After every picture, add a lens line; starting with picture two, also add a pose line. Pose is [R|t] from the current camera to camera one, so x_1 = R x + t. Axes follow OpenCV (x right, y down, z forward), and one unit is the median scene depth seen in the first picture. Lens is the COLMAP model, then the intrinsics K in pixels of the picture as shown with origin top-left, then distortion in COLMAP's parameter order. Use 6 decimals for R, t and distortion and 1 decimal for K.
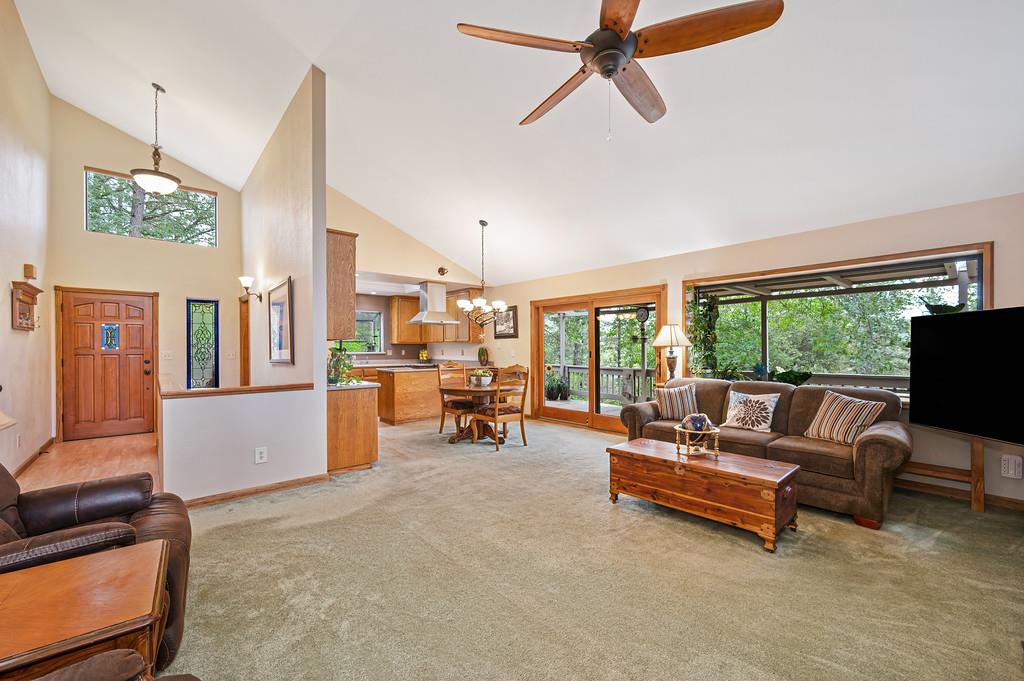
lens RADIAL K [[410.1, 0, 510.1], [0, 410.1, 347.9], [0, 0, 1]] dist [0.003583, 0.000365]
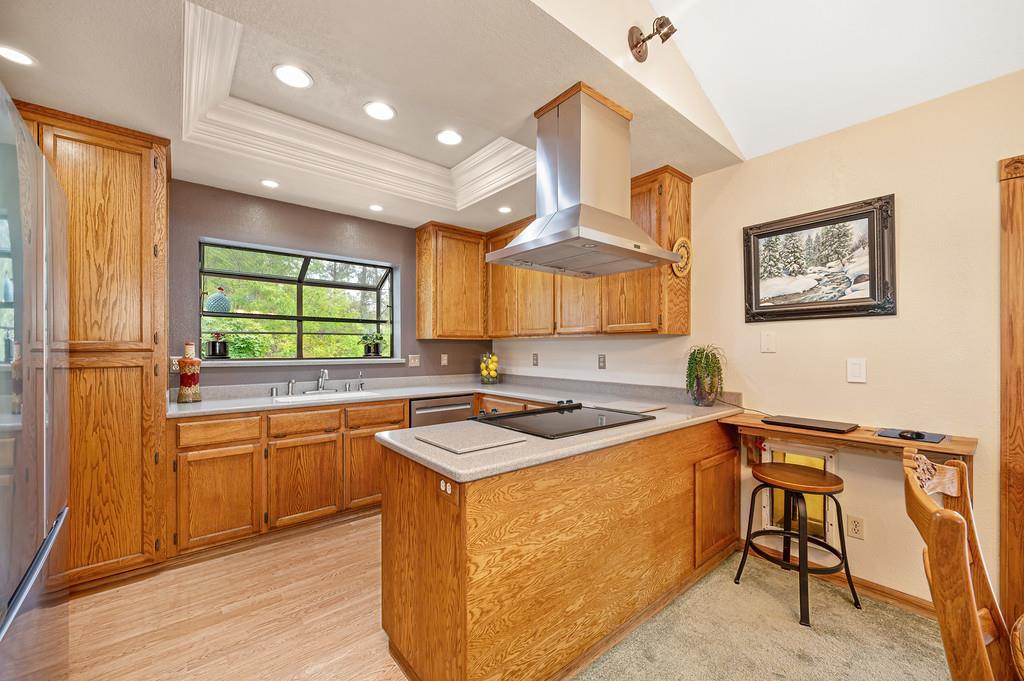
lens RADIAL K [[410.1, 0, 512.1], [0, 410.1, 346.3], [0, 0, 1]] dist [0.003583, 0.000365]
pose [[0.999923, 0.001360, -0.012355, -0.220359], [-0.001409, 0.999991, -0.003928, -0.001457], [0.012350, 0.003945, 0.999916, 0.679318]]
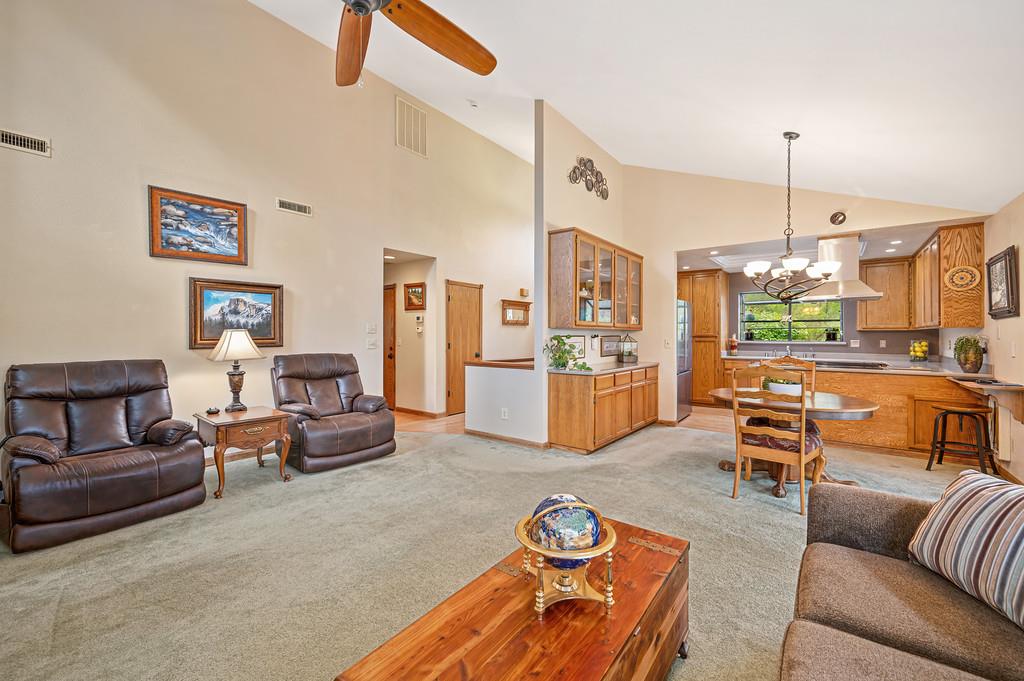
lens RADIAL K [[410.1, 0, 516.7], [0, 410.1, 335.0], [0, 0, 1]] dist [0.003583, 0.000365]
pose [[0.211795, 0.001756, -0.977313, 0.325856], [-0.004598, 0.999989, 0.000801, -0.000402], [0.977303, 0.004324, 0.211801, 0.334014]]
